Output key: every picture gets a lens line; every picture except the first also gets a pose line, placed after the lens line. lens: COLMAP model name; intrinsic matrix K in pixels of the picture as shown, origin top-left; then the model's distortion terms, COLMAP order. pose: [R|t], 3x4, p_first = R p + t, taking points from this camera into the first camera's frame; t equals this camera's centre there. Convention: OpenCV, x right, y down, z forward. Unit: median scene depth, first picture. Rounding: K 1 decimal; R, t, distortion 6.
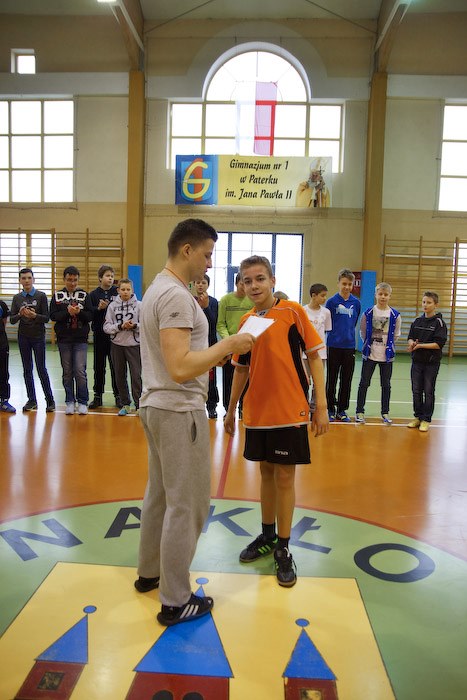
lens RADIAL K [[520.4, 0, 233.5], [0, 520.4, 350.0], [0, 0, 1]] dist [-0.114632, 0.093483]
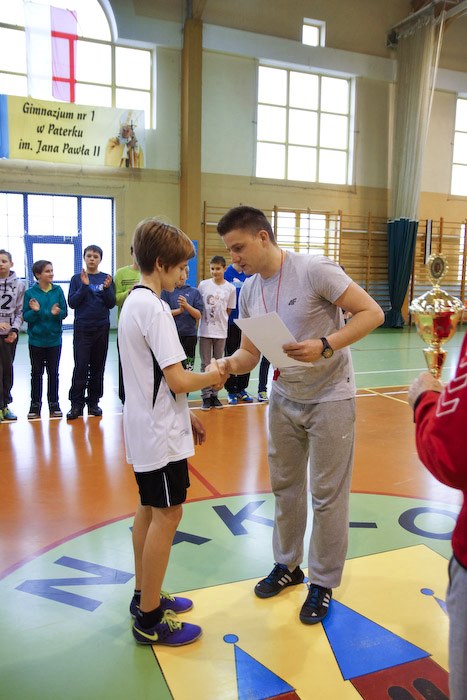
lens RADIAL K [[603.2, 0, 220.5], [0, 603.2, 351.0], [0, 0, 1]] dist [-0.099025, 0.153113]
pose [[0.905561, -0.067533, 0.418807, -0.146025], [0.053113, 0.997528, 0.046011, -0.004194], [-0.420879, -0.019422, 0.906909, 0.005228]]
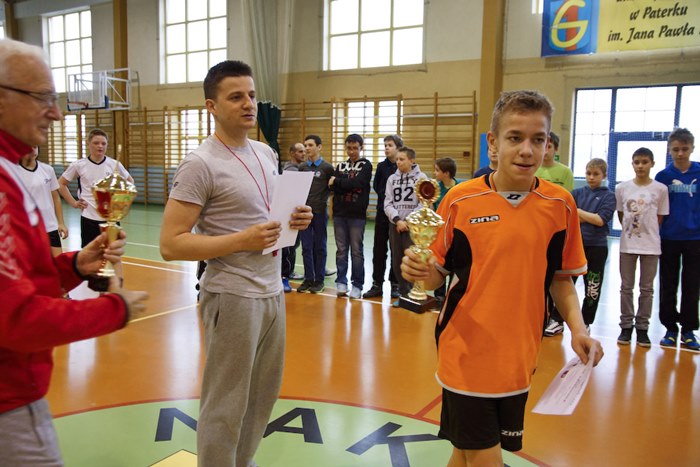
lens RADIAL K [[646.4, 0, 350.0], [0, 646.4, 233.5], [0, 0, 1]] dist [-0.116447, 0.210982]
pose [[0.861328, 0.044435, -0.506102, 0.148045], [-0.049462, 0.998770, 0.003513, 0.005049], [0.505636, 0.022007, 0.862466, -0.007116]]
